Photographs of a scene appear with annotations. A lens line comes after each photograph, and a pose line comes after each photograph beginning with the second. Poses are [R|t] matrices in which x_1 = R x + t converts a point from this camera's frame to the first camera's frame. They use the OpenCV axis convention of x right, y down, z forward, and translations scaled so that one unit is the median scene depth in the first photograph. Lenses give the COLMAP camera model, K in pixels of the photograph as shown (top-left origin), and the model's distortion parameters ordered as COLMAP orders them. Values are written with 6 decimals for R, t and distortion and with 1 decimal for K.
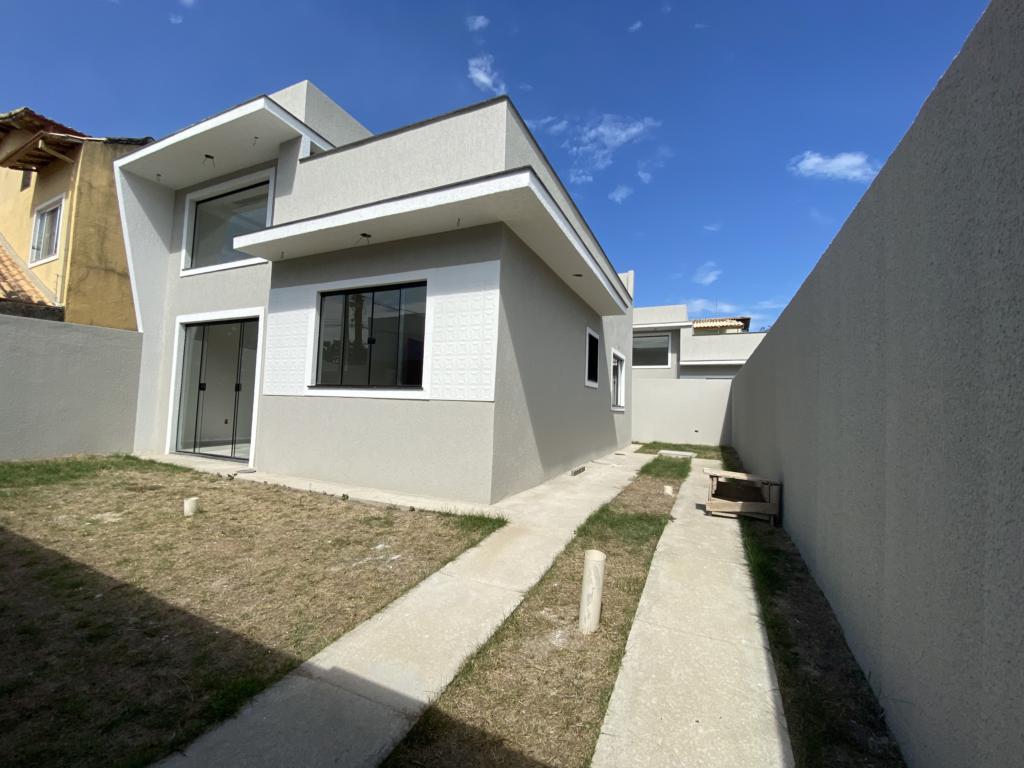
lens RADIAL K [[413.2, 0, 514.1], [0, 413.2, 385.0], [0, 0, 1]] dist [-0.020215, -0.005321]
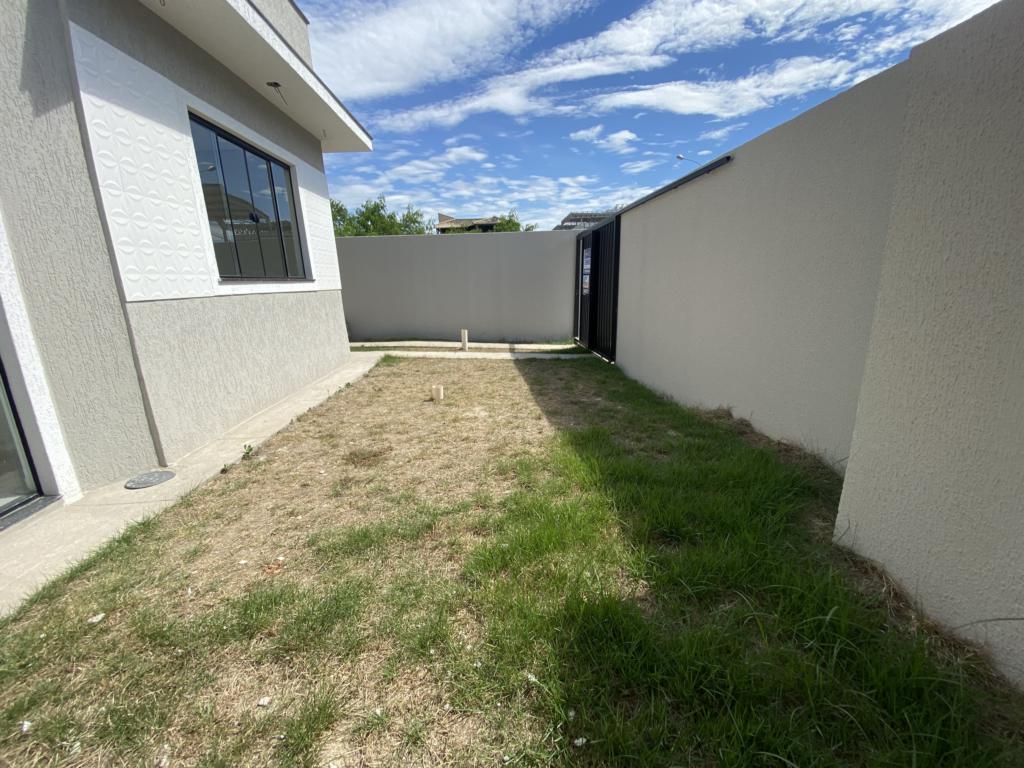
lens RADIAL K [[413.2, 0, 513.9], [0, 413.2, 384.3], [0, 0, 1]] dist [-0.020215, -0.005321]
pose [[-0.437105, -0.250544, 0.863810, -1.356457], [-0.057321, 0.966225, 0.251243, -0.026061], [-0.897582, 0.060305, -0.436703, 0.940568]]
